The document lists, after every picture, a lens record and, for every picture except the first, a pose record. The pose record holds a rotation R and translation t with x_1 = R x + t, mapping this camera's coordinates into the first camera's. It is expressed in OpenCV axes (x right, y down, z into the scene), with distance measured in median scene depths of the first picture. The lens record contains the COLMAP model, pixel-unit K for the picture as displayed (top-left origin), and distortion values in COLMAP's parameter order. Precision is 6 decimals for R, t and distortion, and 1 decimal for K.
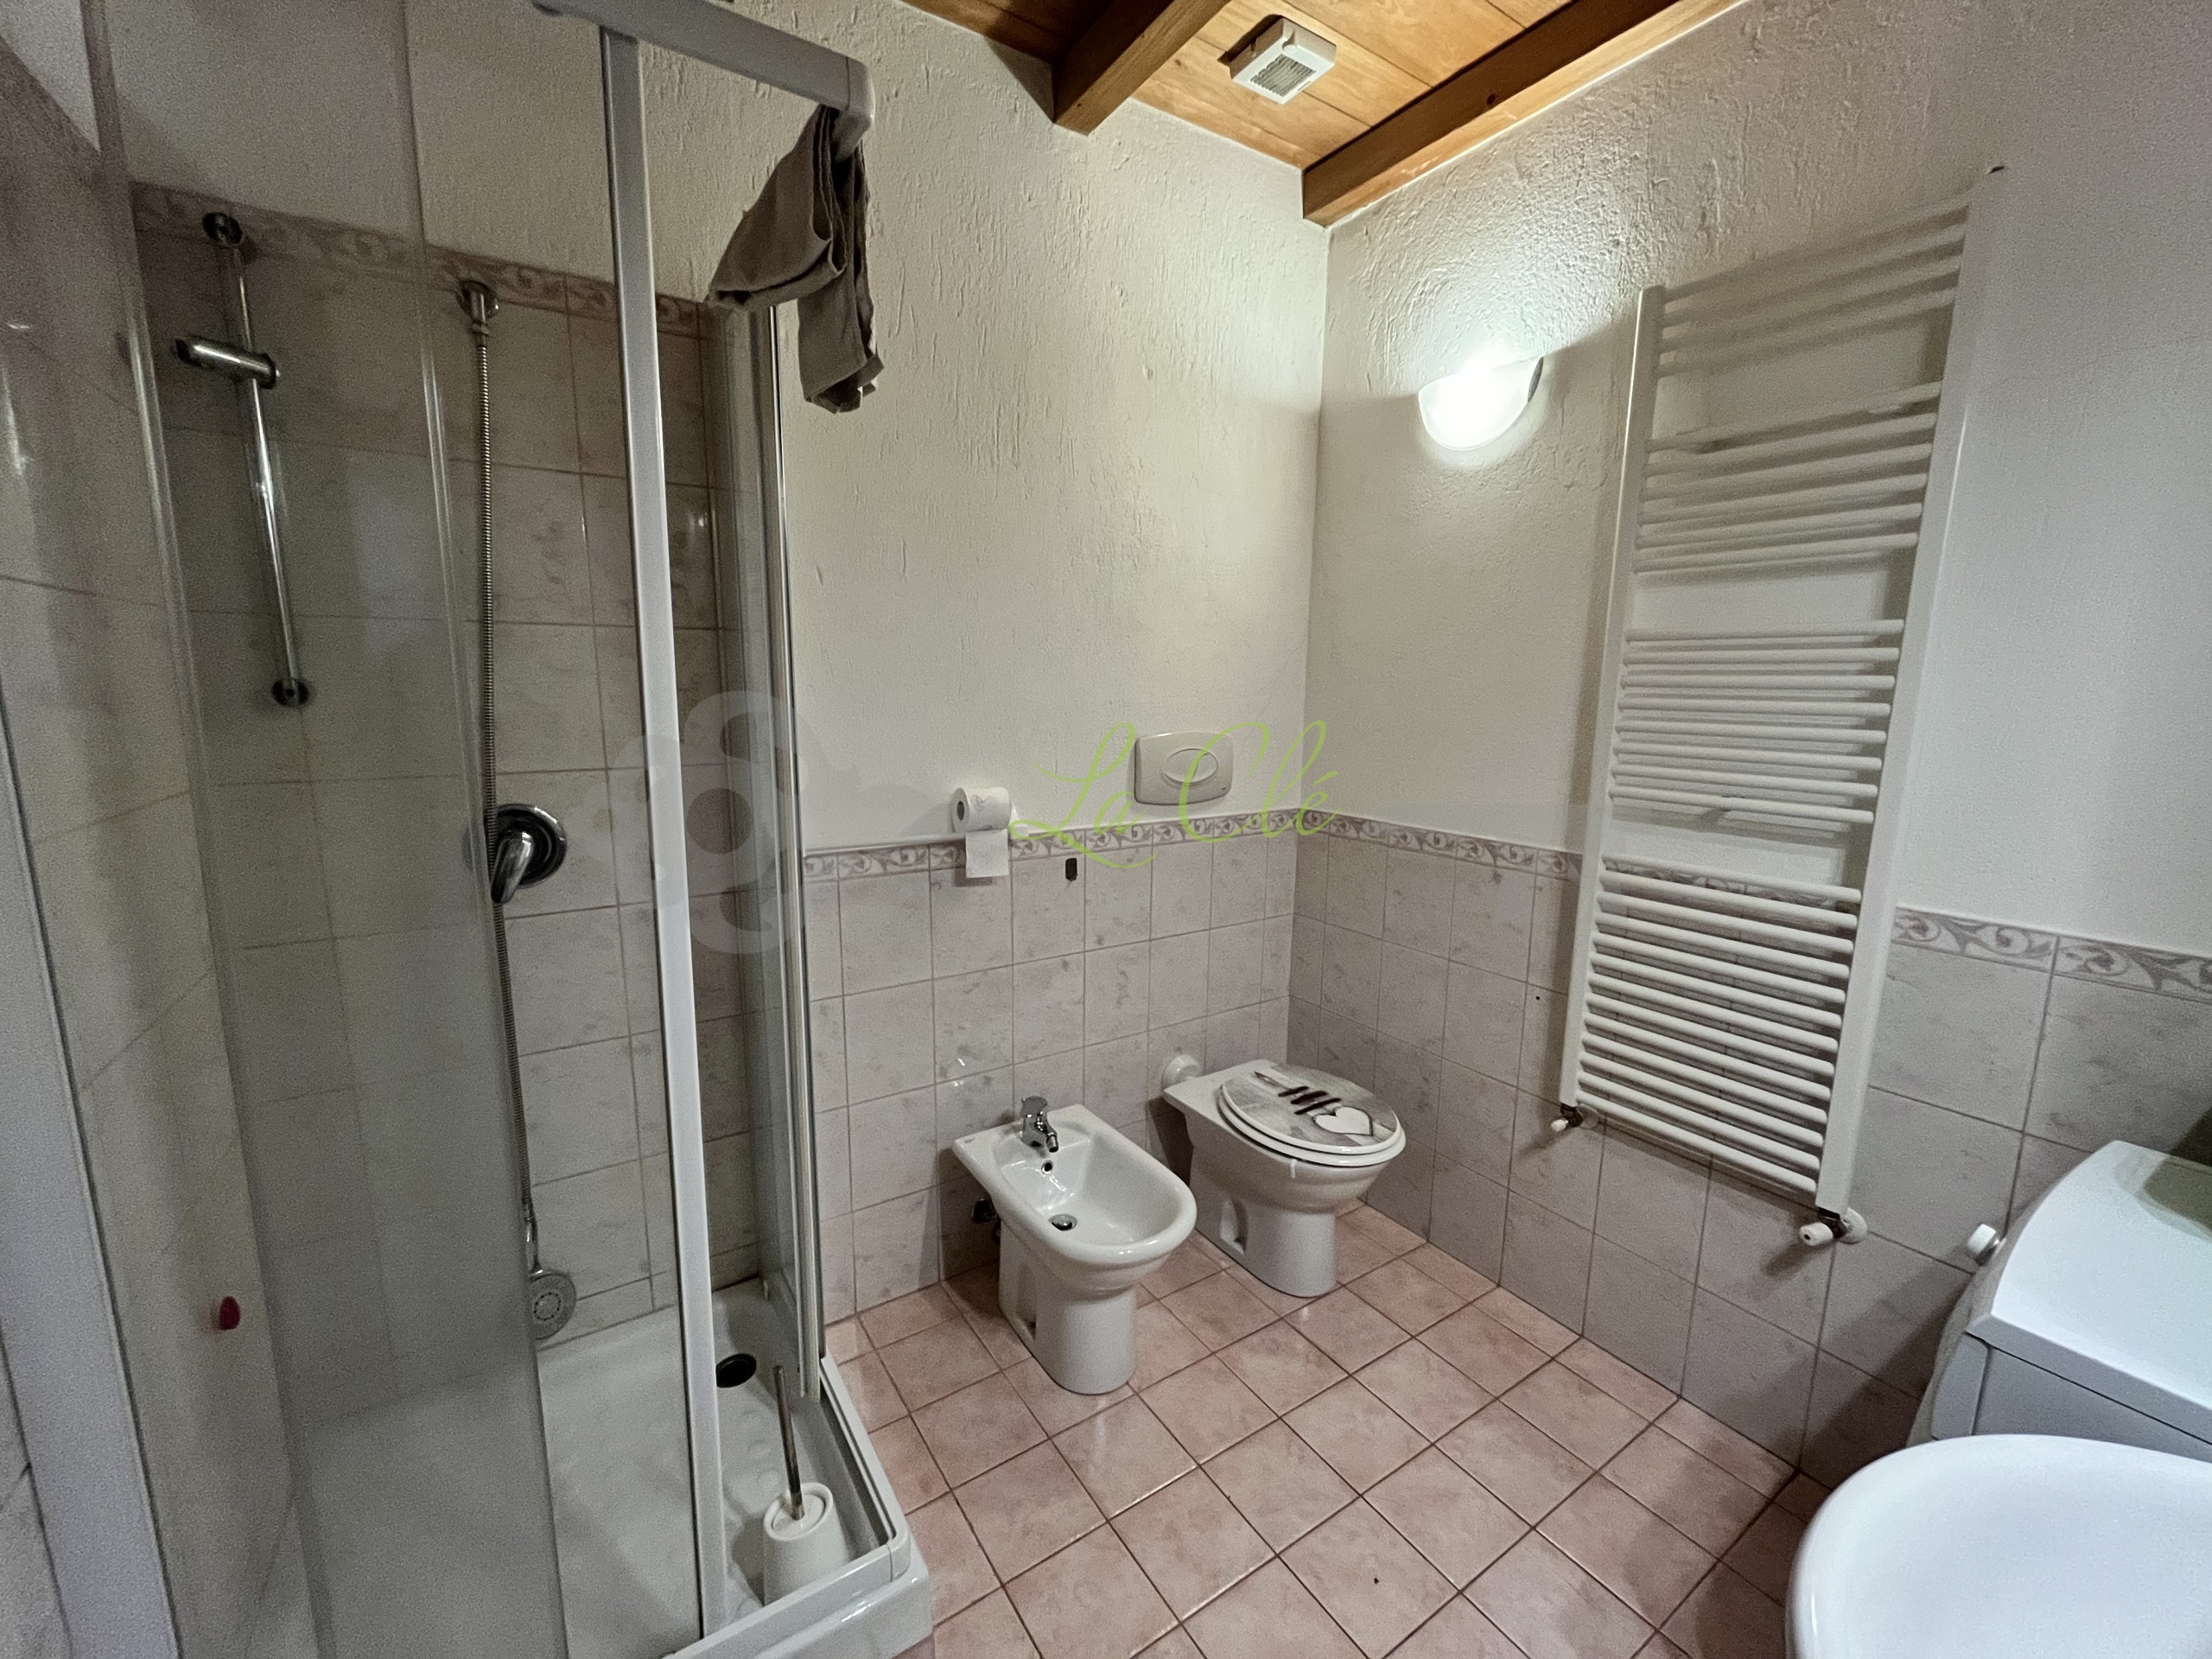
lens RADIAL K [[893.4, 0, 1103.8], [0, 893.4, 824.6], [0, 0, 1]] dist [-0.001925, 0.000333]
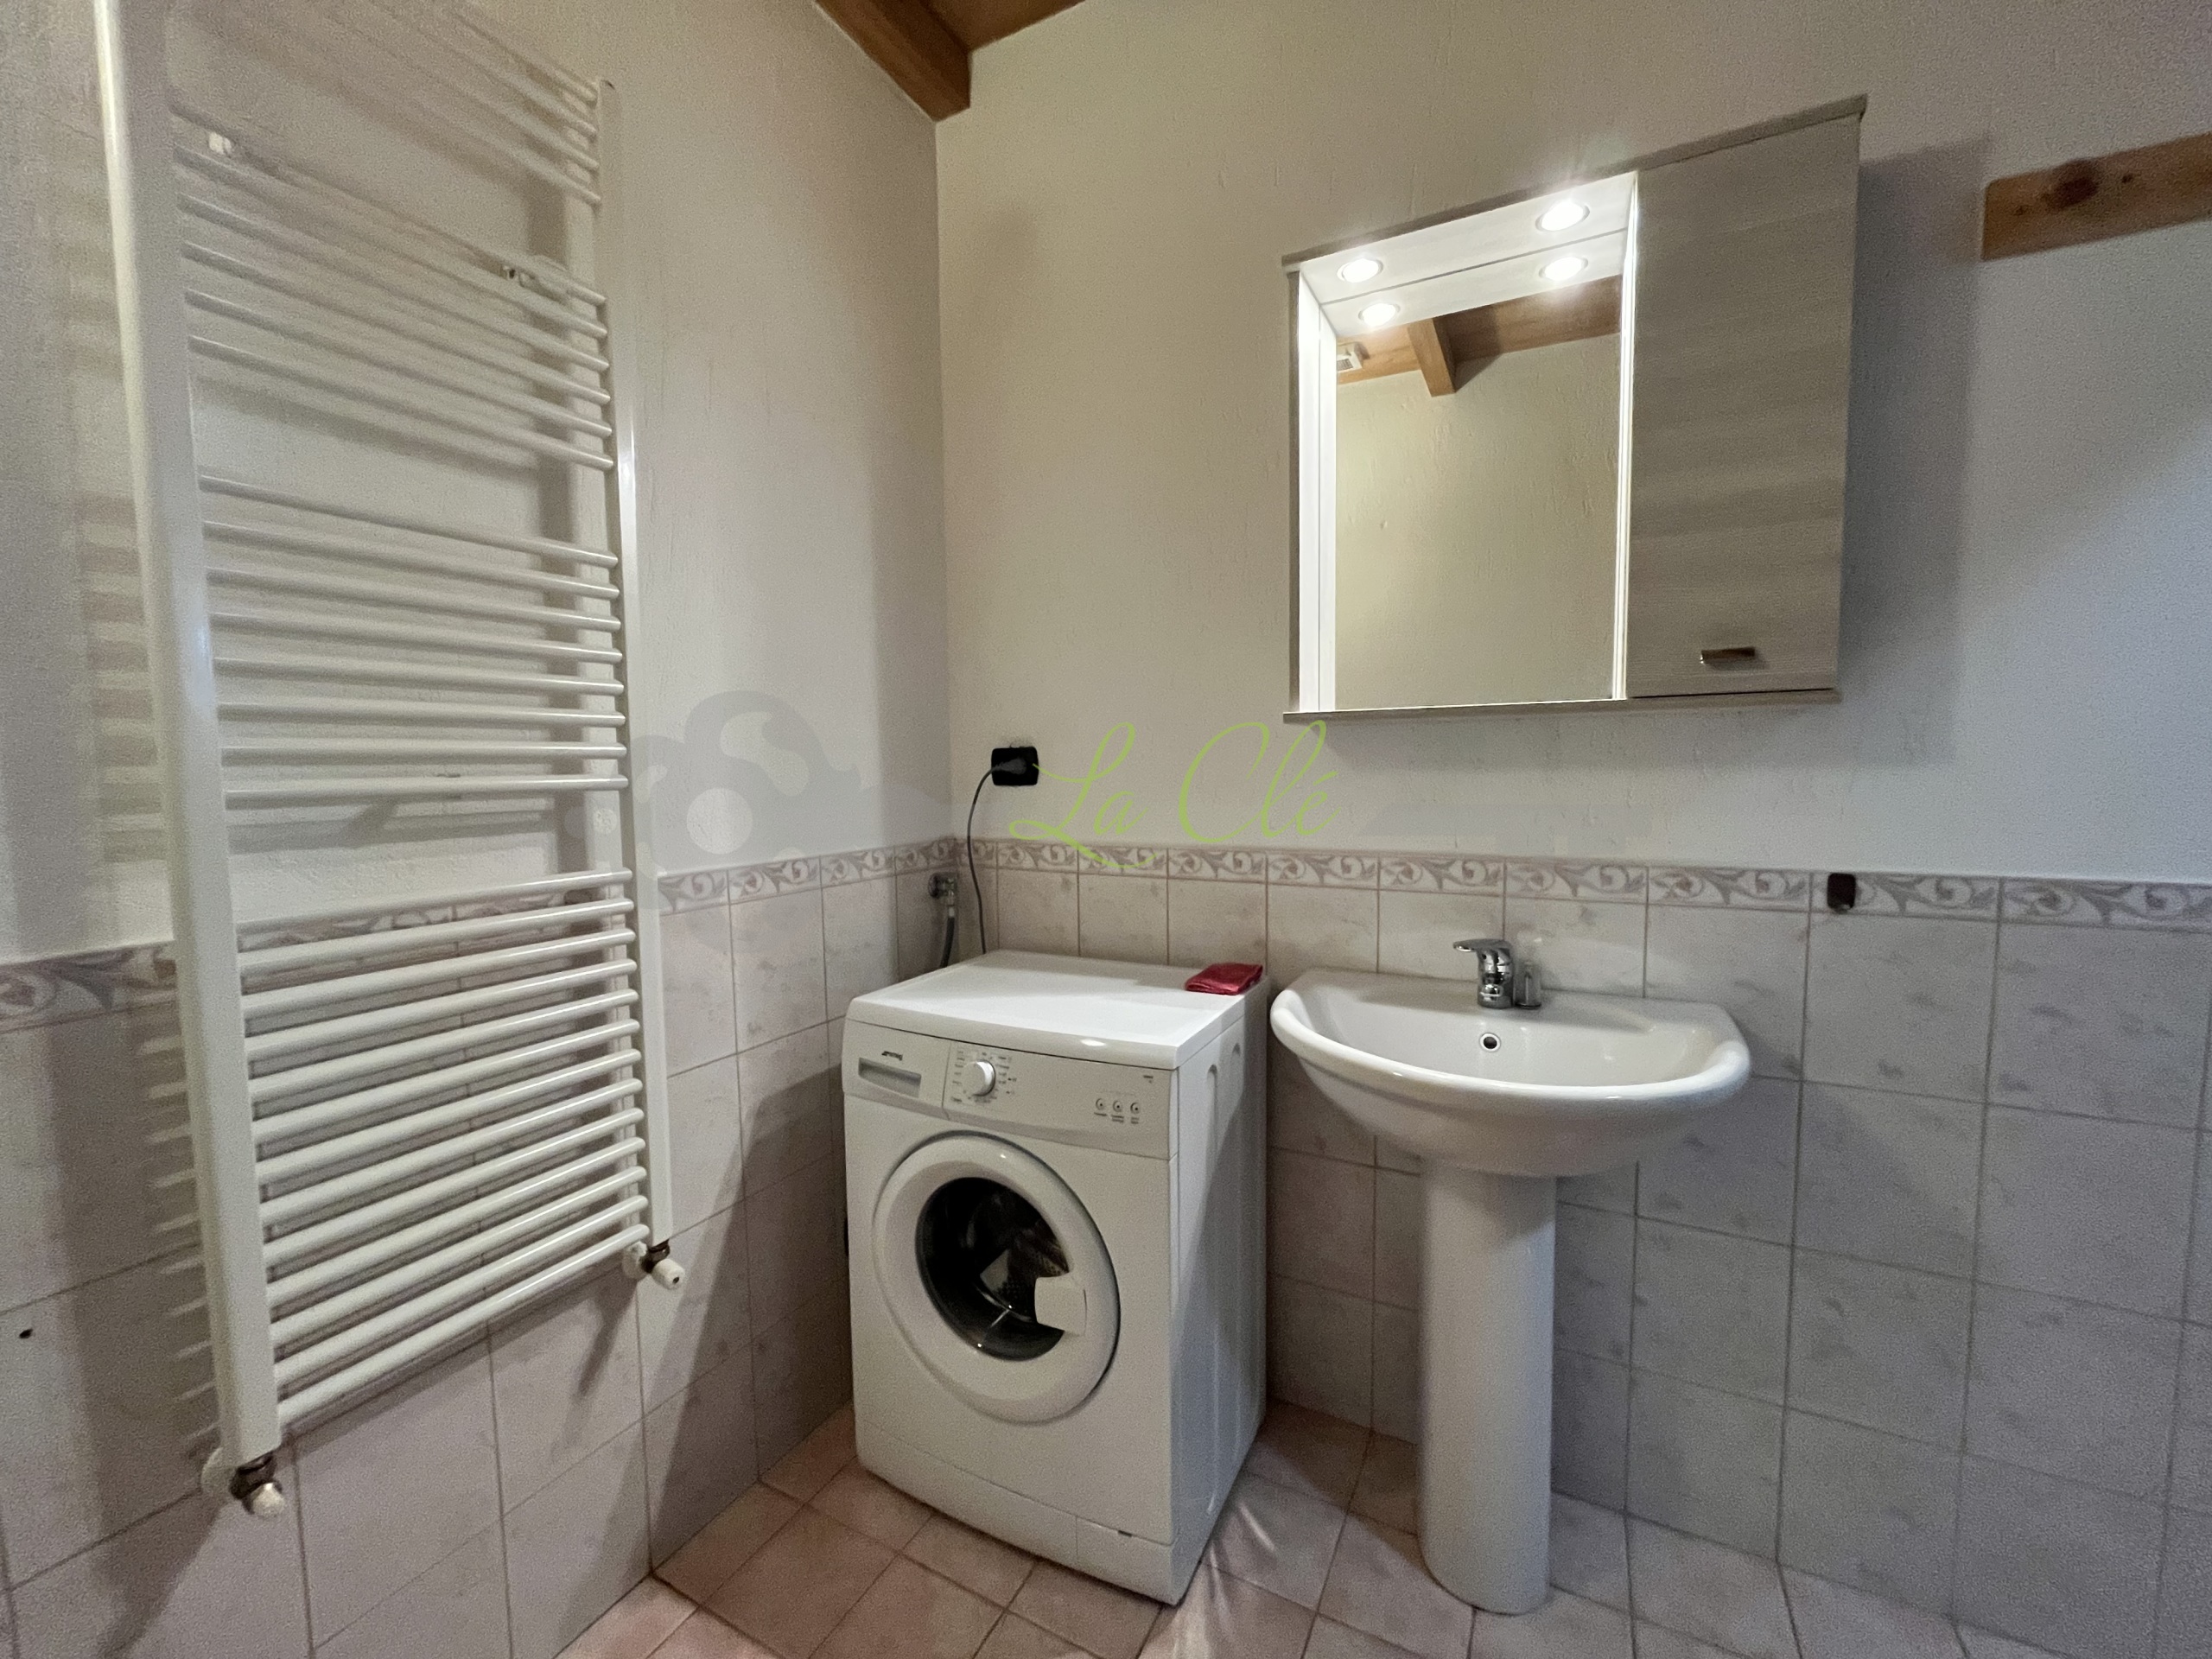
lens RADIAL K [[893.4, 0, 1110.2], [0, 893.4, 844.5], [0, 0, 1]] dist [-0.001925, 0.000333]
pose [[-0.494097, -0.080216, 0.865698, -0.102719], [0.145298, 0.974112, 0.173190, -0.023549], [-0.857179, 0.211357, -0.469651, 0.882960]]
